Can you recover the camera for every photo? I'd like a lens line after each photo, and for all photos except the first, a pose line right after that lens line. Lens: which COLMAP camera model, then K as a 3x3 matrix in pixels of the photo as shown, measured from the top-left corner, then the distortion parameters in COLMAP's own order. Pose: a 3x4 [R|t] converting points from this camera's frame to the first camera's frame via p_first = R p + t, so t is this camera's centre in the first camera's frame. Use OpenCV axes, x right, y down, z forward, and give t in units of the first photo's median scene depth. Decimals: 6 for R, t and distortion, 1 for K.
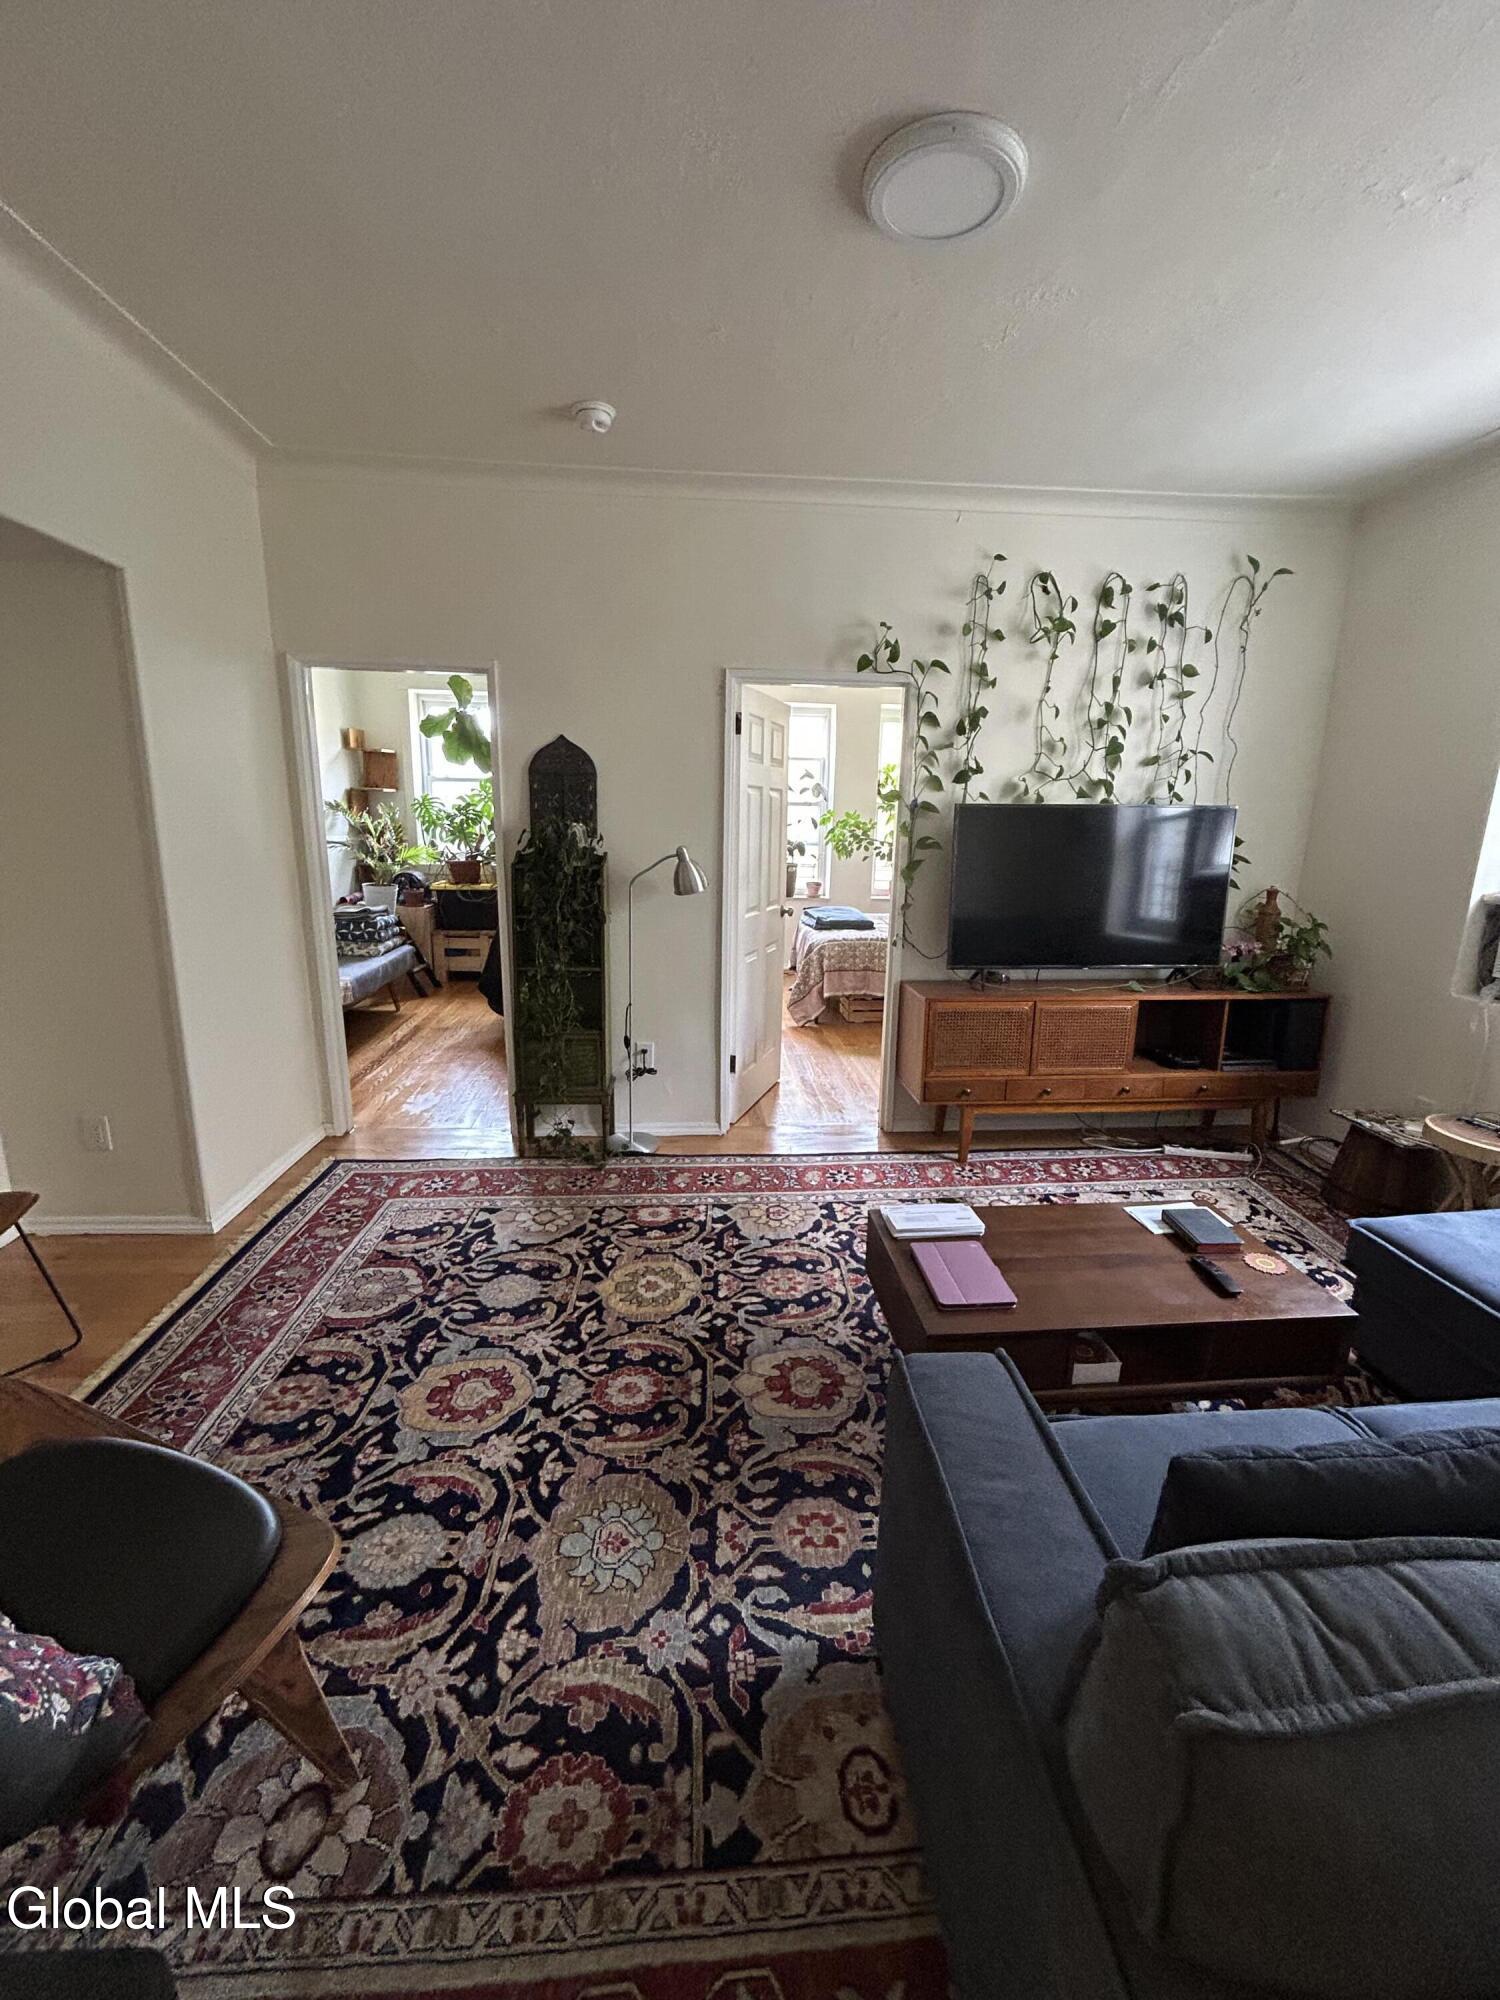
lens RADIAL K [[813.1, 0, 750.0], [0, 813.1, 995.1], [0, 0, 1]] dist [-0.017072, 0.012039]
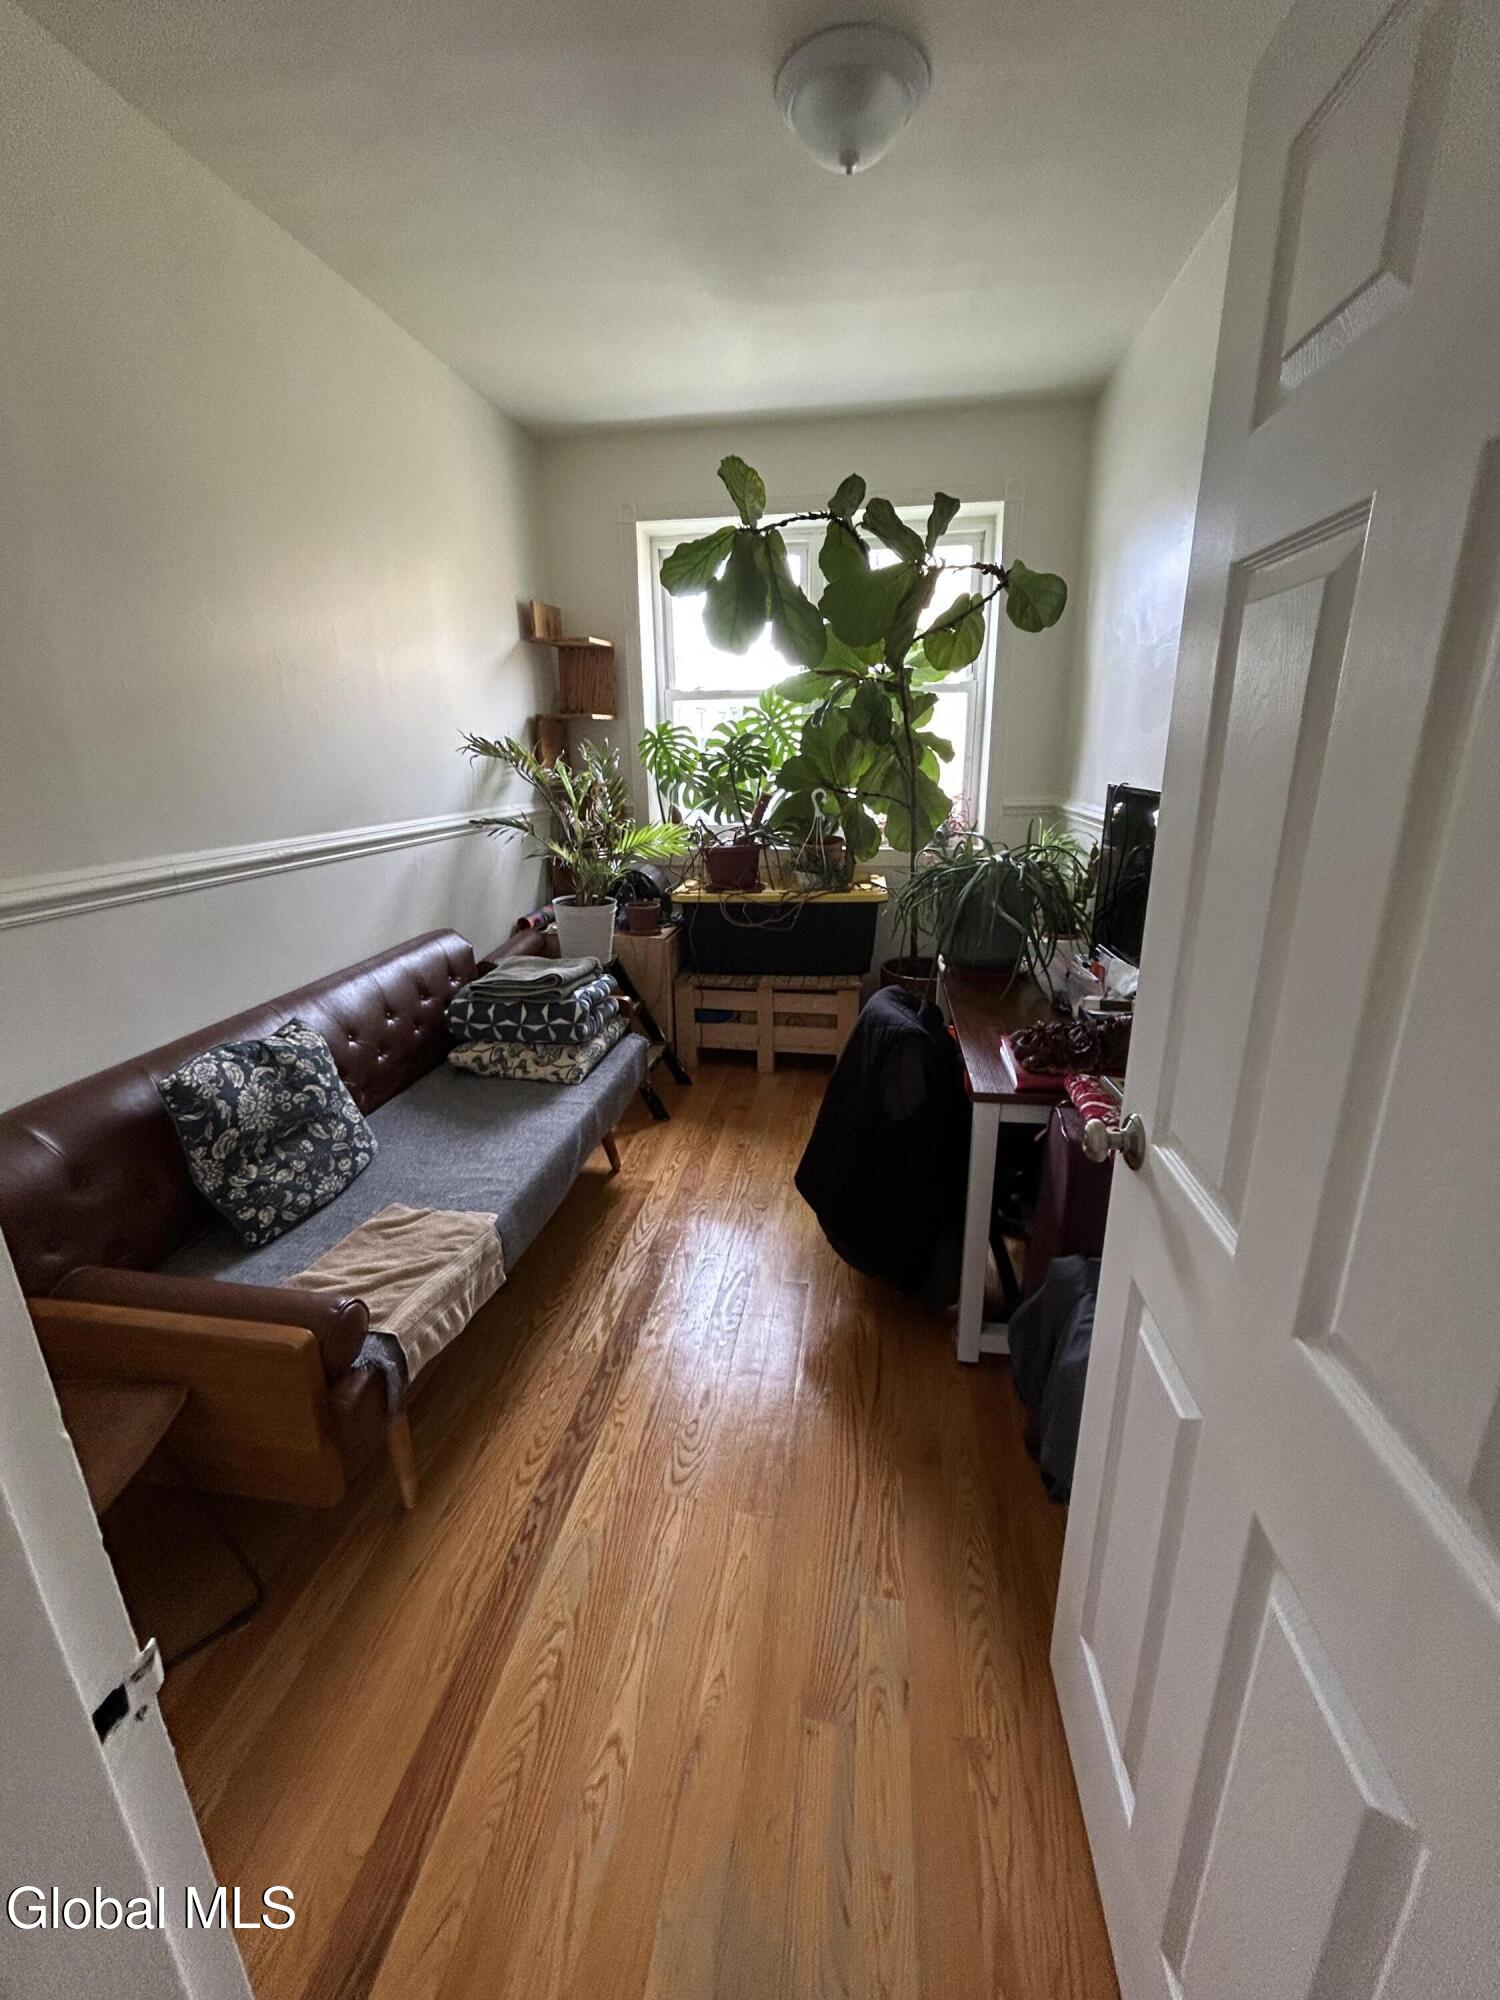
lens RADIAL K [[813.1, 0, 750.0], [0, 813.1, 995.1], [0, 0, 1]] dist [-0.017072, 0.012039]
pose [[0.970976, 0.036639, -0.236355, -0.215200], [-0.019366, 0.996996, 0.074994, -0.110352], [0.238393, -0.068240, 0.968768, 0.487753]]
